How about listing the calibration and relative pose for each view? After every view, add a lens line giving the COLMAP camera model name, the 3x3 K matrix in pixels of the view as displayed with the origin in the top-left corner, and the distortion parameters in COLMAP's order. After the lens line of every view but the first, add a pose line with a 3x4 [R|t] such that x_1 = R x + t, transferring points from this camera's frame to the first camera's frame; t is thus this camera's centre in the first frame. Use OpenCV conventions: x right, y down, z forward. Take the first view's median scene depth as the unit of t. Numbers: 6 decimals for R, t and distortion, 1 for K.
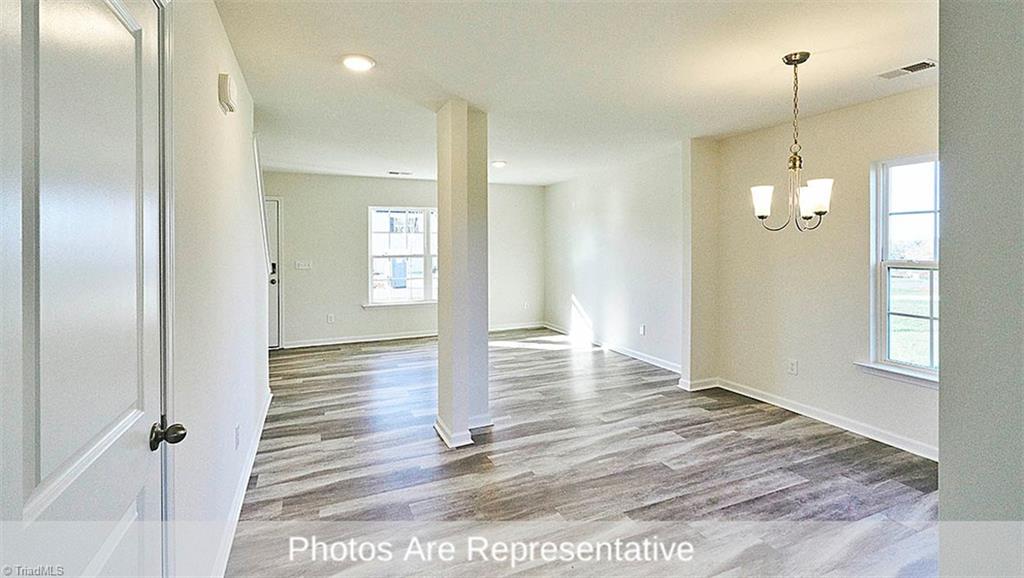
lens RADIAL K [[458.7, 0, 509.6], [0, 458.7, 239.1], [0, 0, 1]] dist [-0.000562, 0.000172]
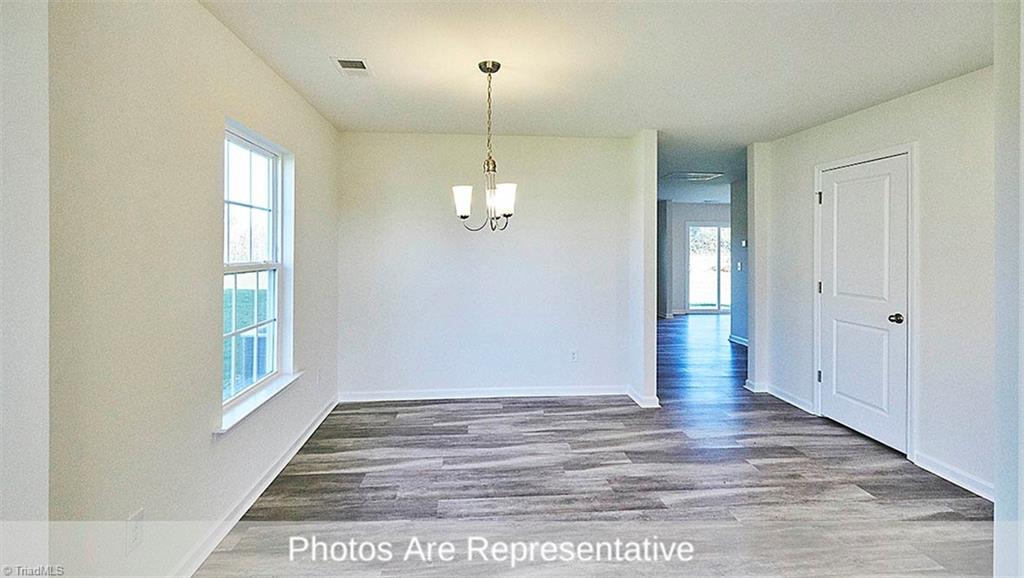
lens RADIAL K [[464.6, 0, 508.8], [0, 464.6, 249.3], [0, 0, 1]] dist [-0.001498, -0.000141]
pose [[-0.948612, -0.004861, 0.316404, 0.221815], [-0.009648, 0.999861, -0.013564, 0.033638], [-0.316294, -0.015919, -0.948528, 1.790221]]
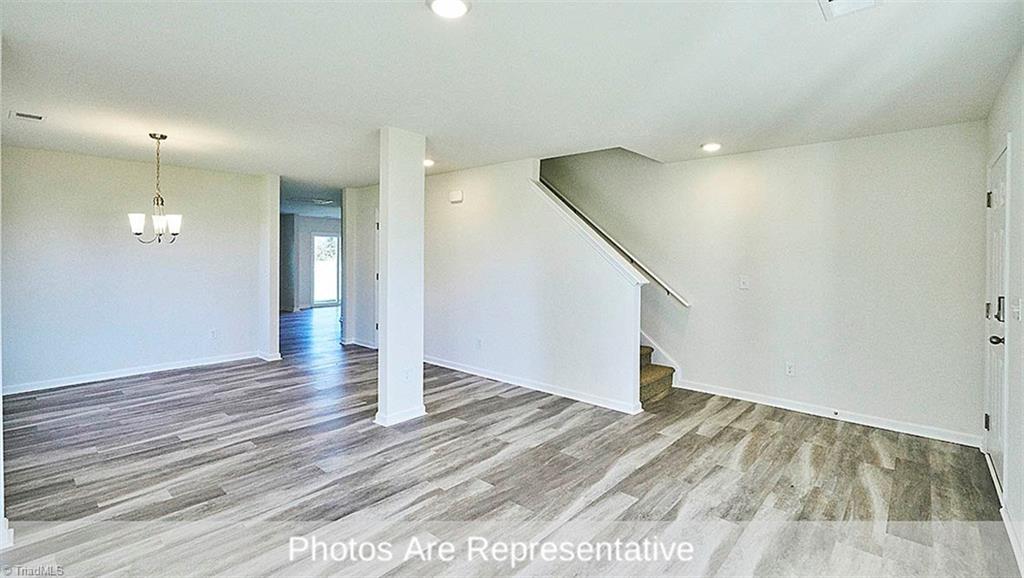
lens RADIAL K [[455.6, 0, 508.9], [0, 455.6, 255.4], [0, 0, 1]] dist [0.000048, 0.000369]
pose [[-0.908255, -0.004489, -0.418394, 0.155427], [0.001406, 0.999904, -0.013781, 0.043049], [0.418415, -0.013105, -0.908161, 2.679051]]
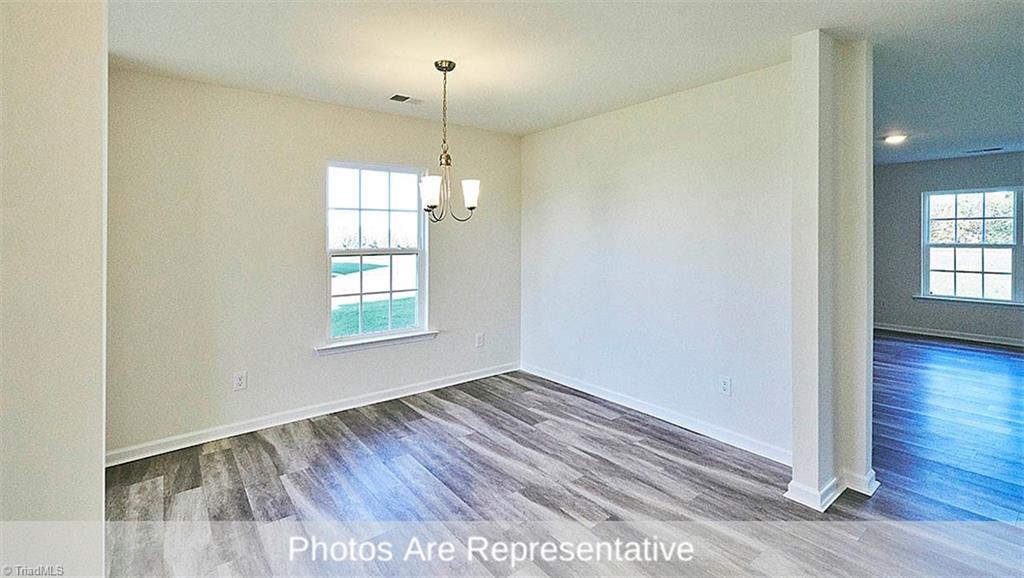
lens RADIAL K [[450.3, 0, 508.2], [0, 450.3, 240.2], [0, 0, 1]] dist [-0.001371, -0.000047]
pose [[-0.243754, -0.005439, 0.969822, -0.413211], [-0.008857, 0.999955, 0.003381, 0.018156], [-0.969797, -0.007766, -0.243791, 1.002735]]
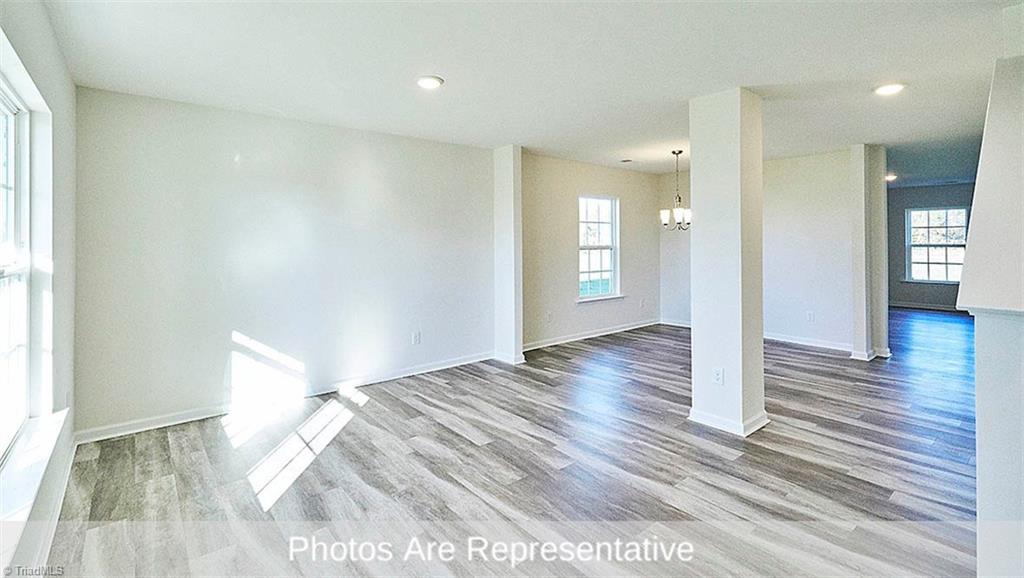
lens RADIAL K [[458.7, 0, 509.6], [0, 458.7, 239.1], [0, 0, 1]] dist [-0.000562, 0.000172]
pose [[-0.279339, 0.009035, 0.960150, -1.131187], [-0.008818, 0.999889, -0.011974, 0.051649], [-0.960152, -0.011811, -0.279229, 2.146120]]
